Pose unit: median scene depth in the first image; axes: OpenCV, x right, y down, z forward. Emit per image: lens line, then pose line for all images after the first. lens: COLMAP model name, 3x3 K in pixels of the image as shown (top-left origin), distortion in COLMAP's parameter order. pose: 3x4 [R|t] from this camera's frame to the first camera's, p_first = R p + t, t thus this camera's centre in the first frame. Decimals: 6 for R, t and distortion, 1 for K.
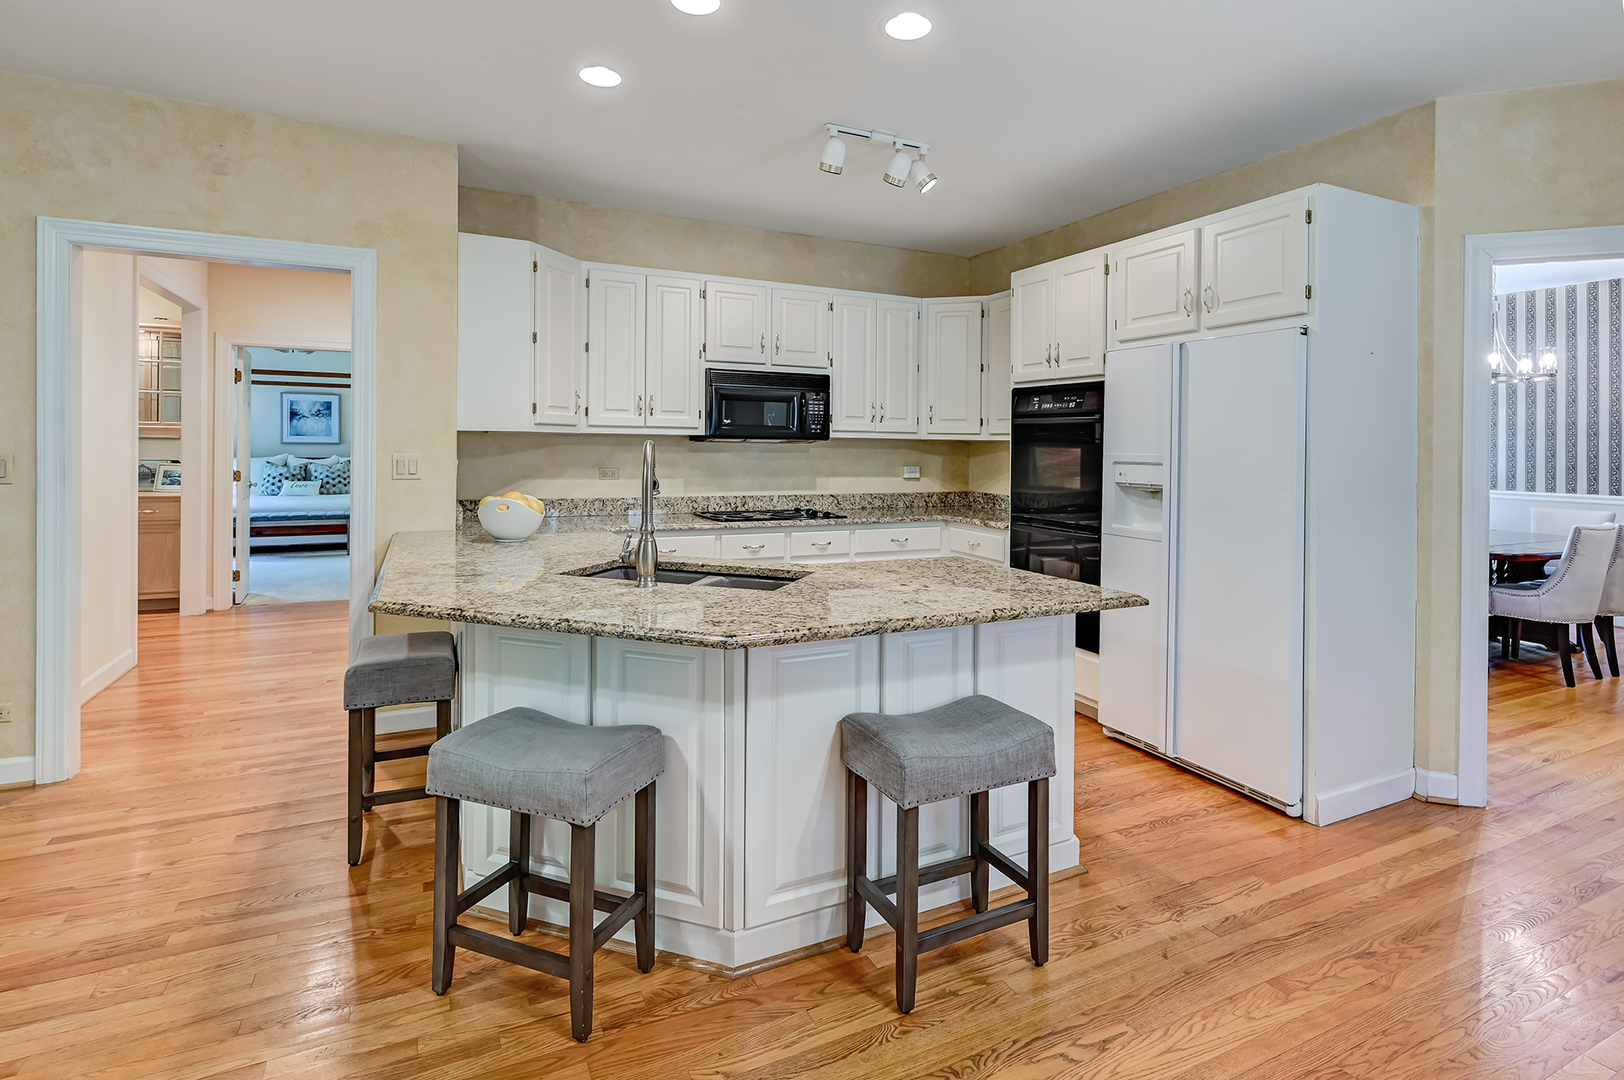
lens RADIAL K [[790.6, 0, 807.2], [0, 790.6, 449.8], [0, 0, 1]] dist [0.000959, 0.000206]
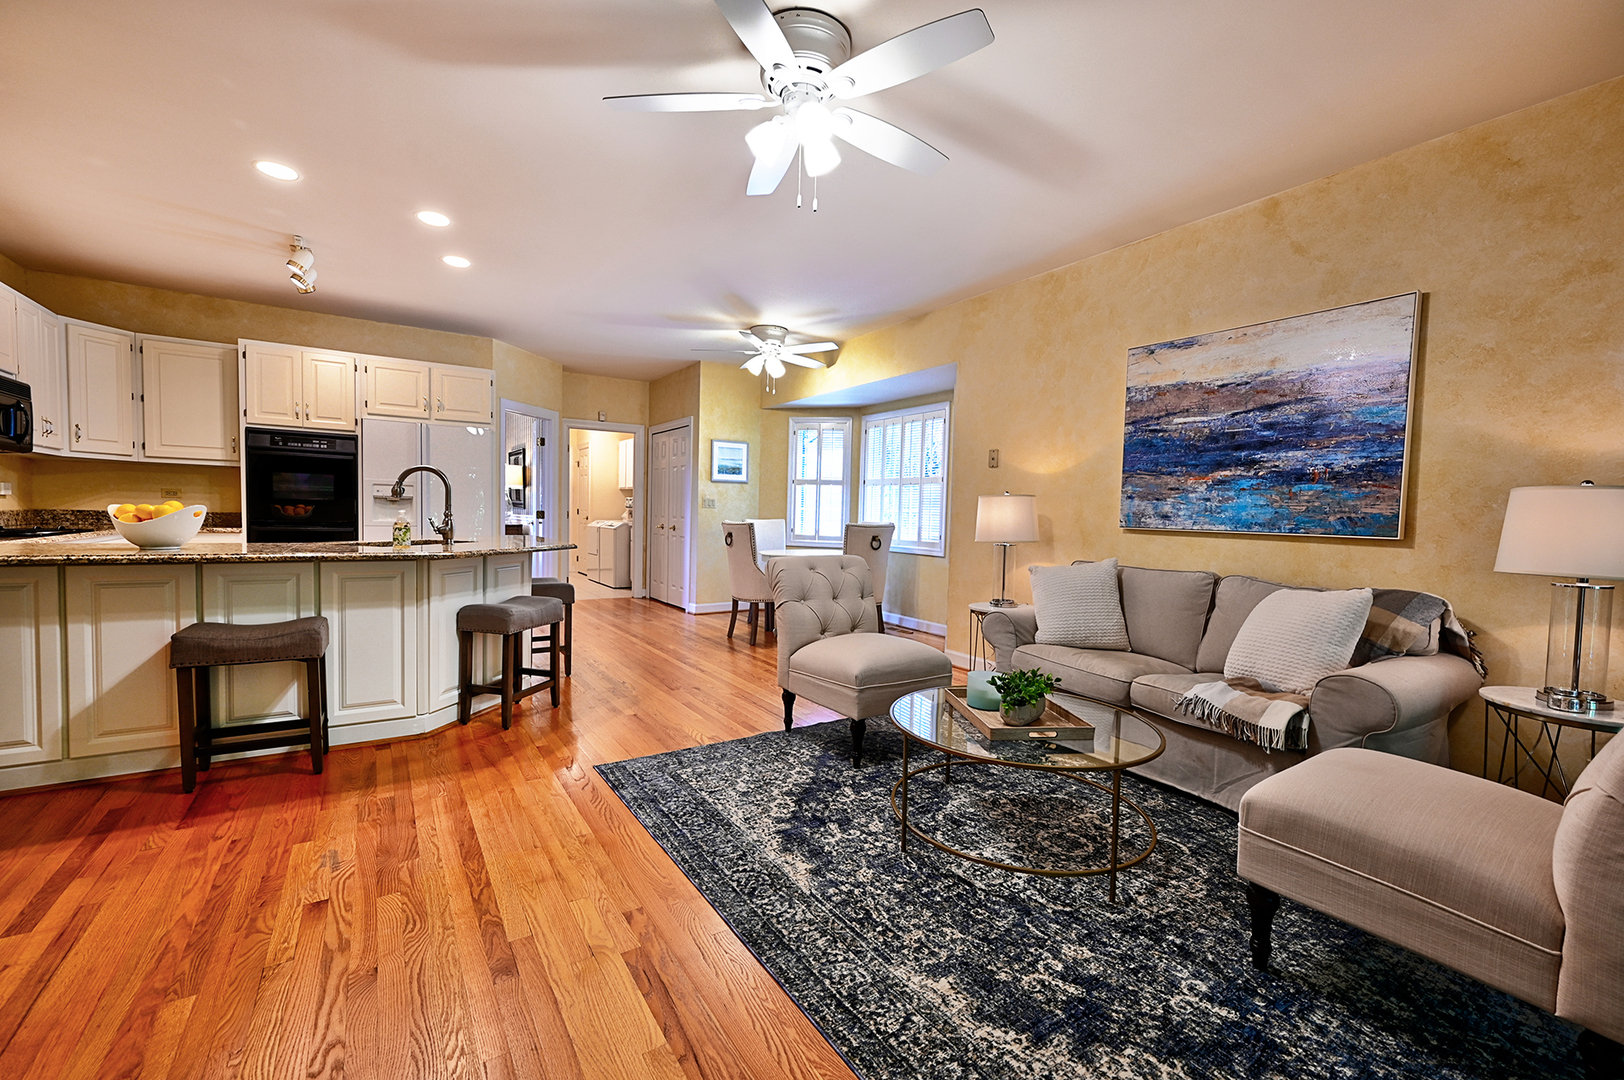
lens RADIAL K [[681.4, 0, 853.1], [0, 681.4, 543.7], [0, 0, 1]] dist [0.001605, -0.000128]
pose [[-0.176106, -0.060772, 0.982494, -1.241424], [-0.021960, 0.998087, 0.057800, 0.035738], [-0.984126, -0.011396, -0.177103, 0.219444]]
